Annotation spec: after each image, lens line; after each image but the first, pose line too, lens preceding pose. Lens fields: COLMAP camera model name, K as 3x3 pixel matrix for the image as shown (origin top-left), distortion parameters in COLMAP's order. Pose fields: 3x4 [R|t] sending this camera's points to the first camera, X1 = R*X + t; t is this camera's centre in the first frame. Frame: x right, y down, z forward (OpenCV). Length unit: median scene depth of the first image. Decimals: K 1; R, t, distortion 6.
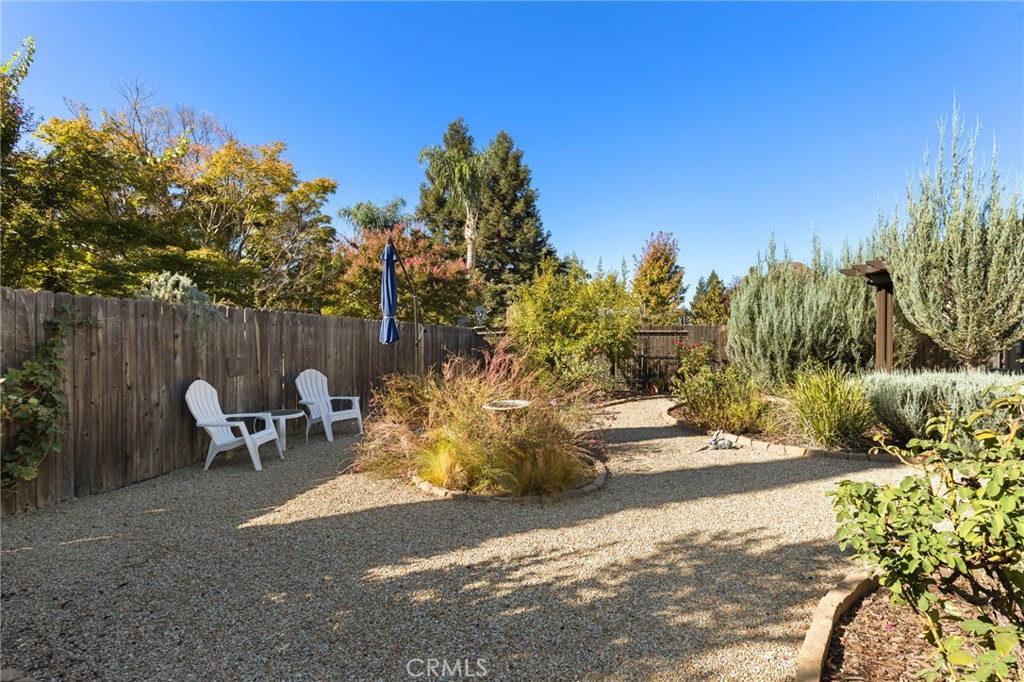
lens RADIAL K [[485.1, 0, 512.0], [0, 485.1, 341.0], [0, 0, 1]] dist [-0.011487, -0.000376]
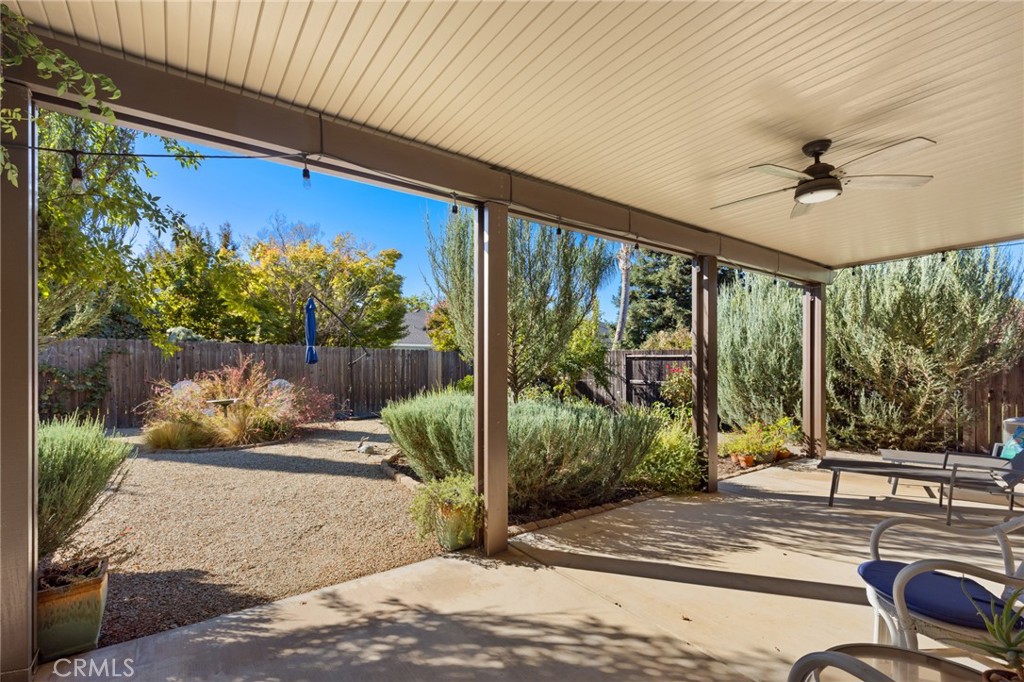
lens RADIAL K [[462.8, 0, 511.3], [0, 462.8, 360.2], [0, 0, 1]] dist [0.000174, 0.000018]
pose [[0.779499, 0.000985, -0.626403, 1.846248], [-0.011252, 0.999859, -0.012429, 0.007863], [0.626302, 0.016736, 0.779401, 0.434931]]
